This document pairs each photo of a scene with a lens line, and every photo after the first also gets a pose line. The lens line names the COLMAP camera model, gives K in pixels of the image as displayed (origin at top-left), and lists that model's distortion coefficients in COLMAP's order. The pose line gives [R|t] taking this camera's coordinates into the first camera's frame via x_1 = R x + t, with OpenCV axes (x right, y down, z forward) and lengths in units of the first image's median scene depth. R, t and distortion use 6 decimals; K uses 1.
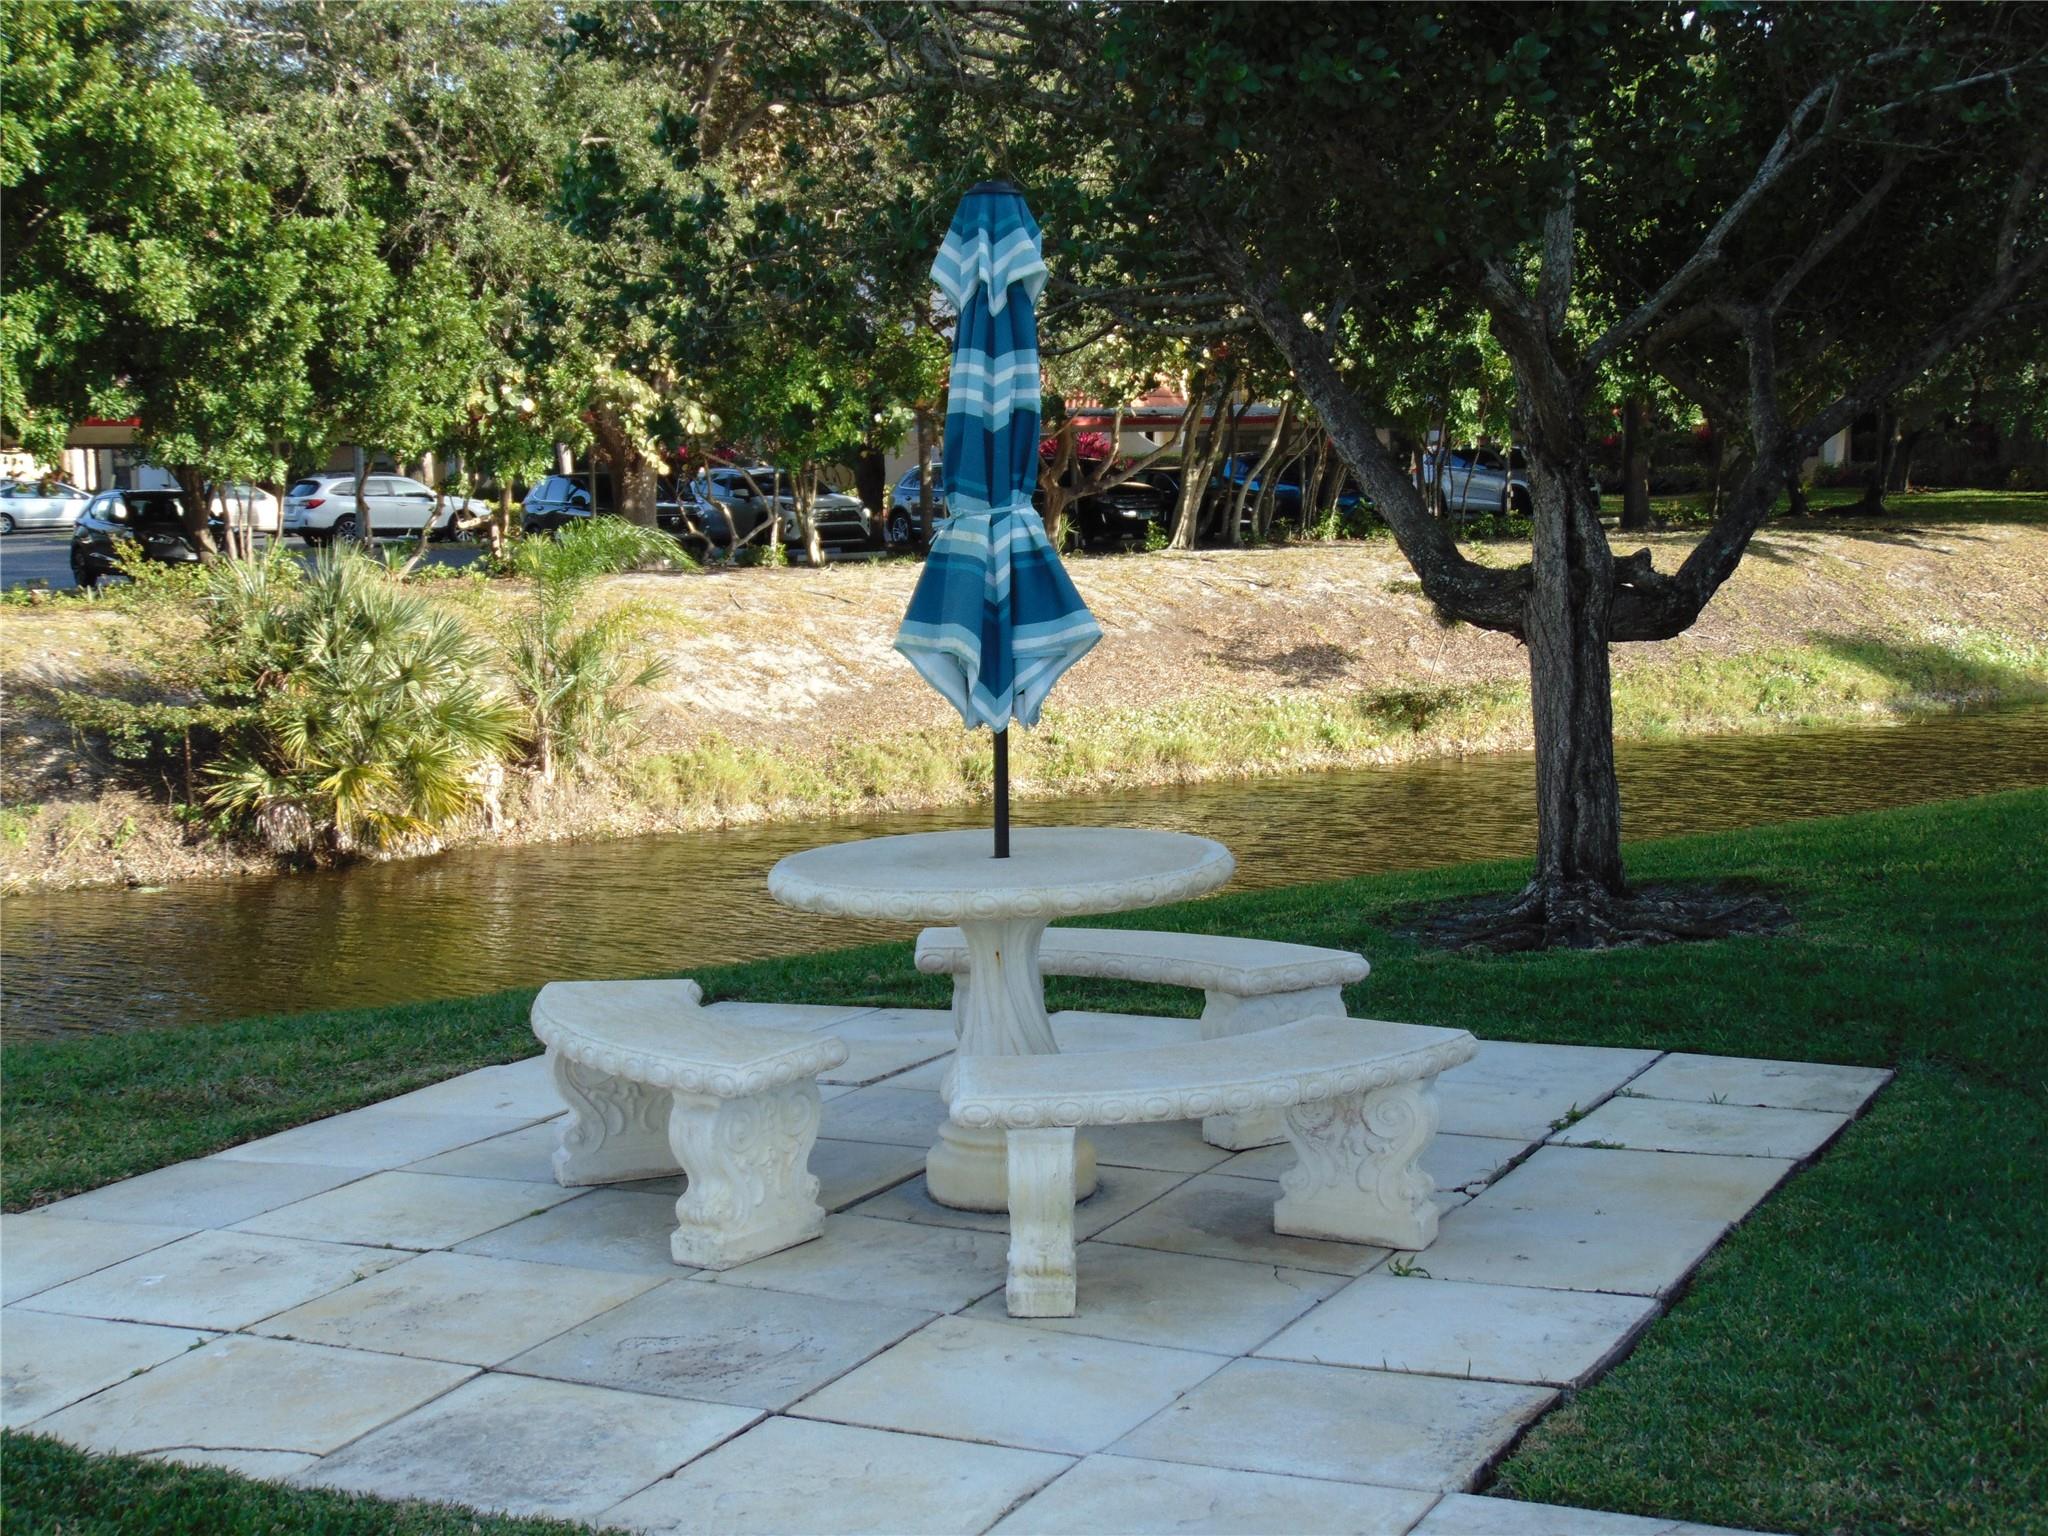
lens RADIAL K [[3020.3, 0, 1024.0], [0, 3020.3, 768.0], [0, 0, 1]] dist [-0.023607, -0.041594]
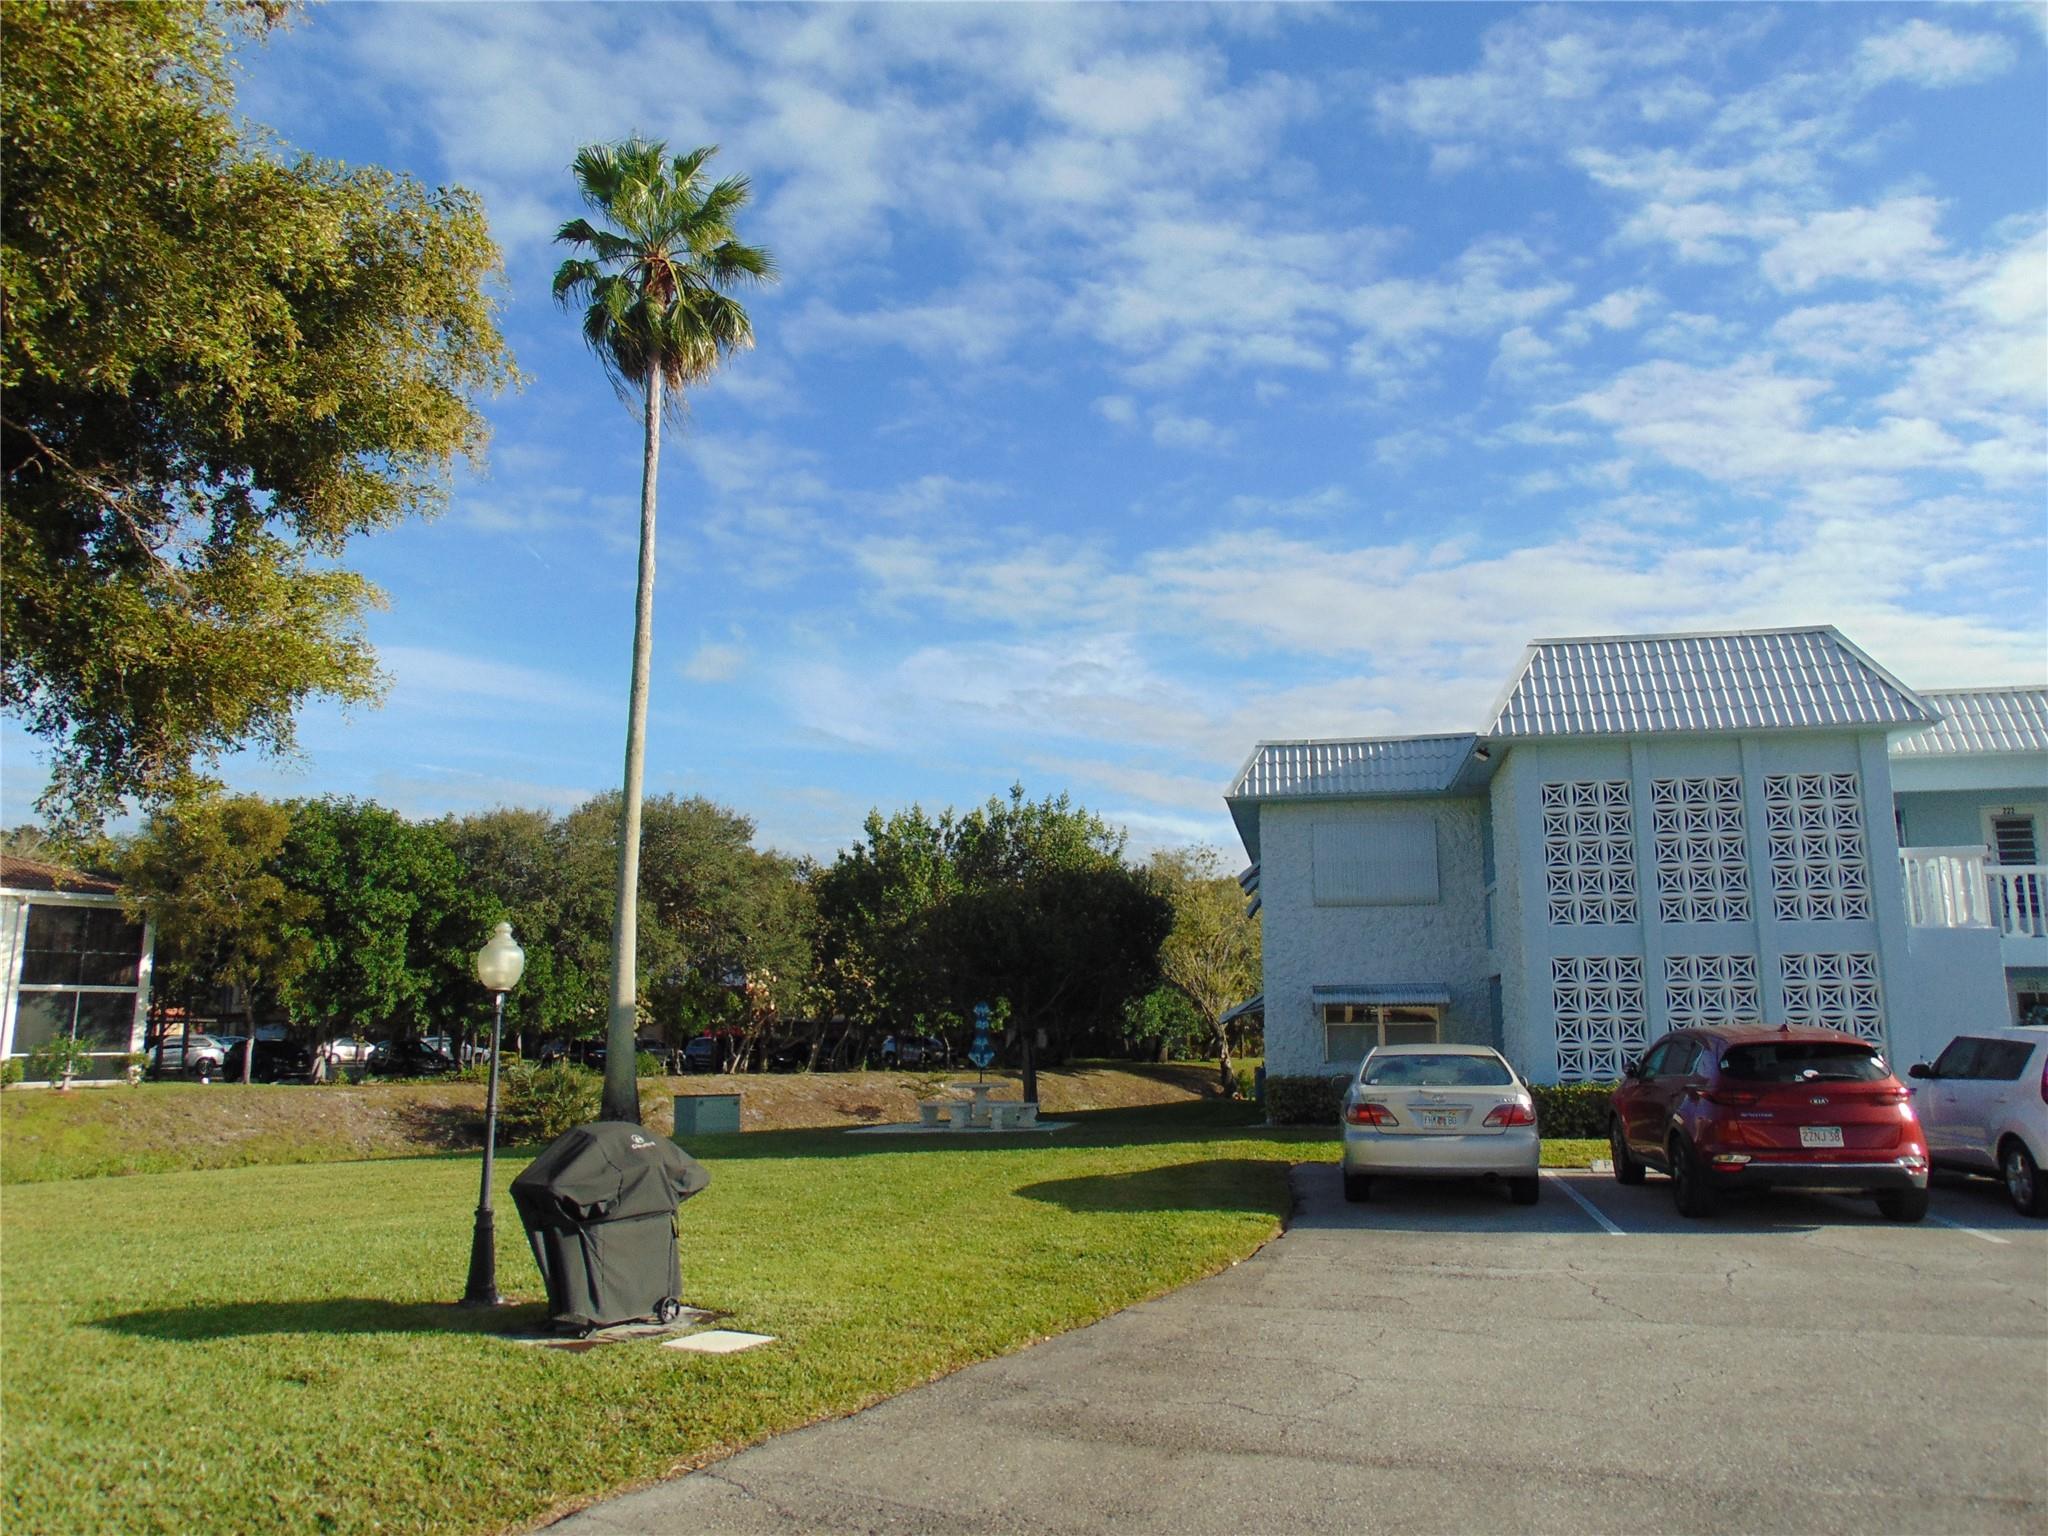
lens RADIAL K [[1527.0, 0, 1024.0], [0, 1527.0, 768.0], [0, 0, 1]] dist [-0.000357, 0.092486]
pose [[0.966745, 0.055315, 0.249689, -0.120615], [0.017631, 0.959590, -0.280848, 0.052021], [-0.255135, 0.275910, 0.926704, -0.373827]]
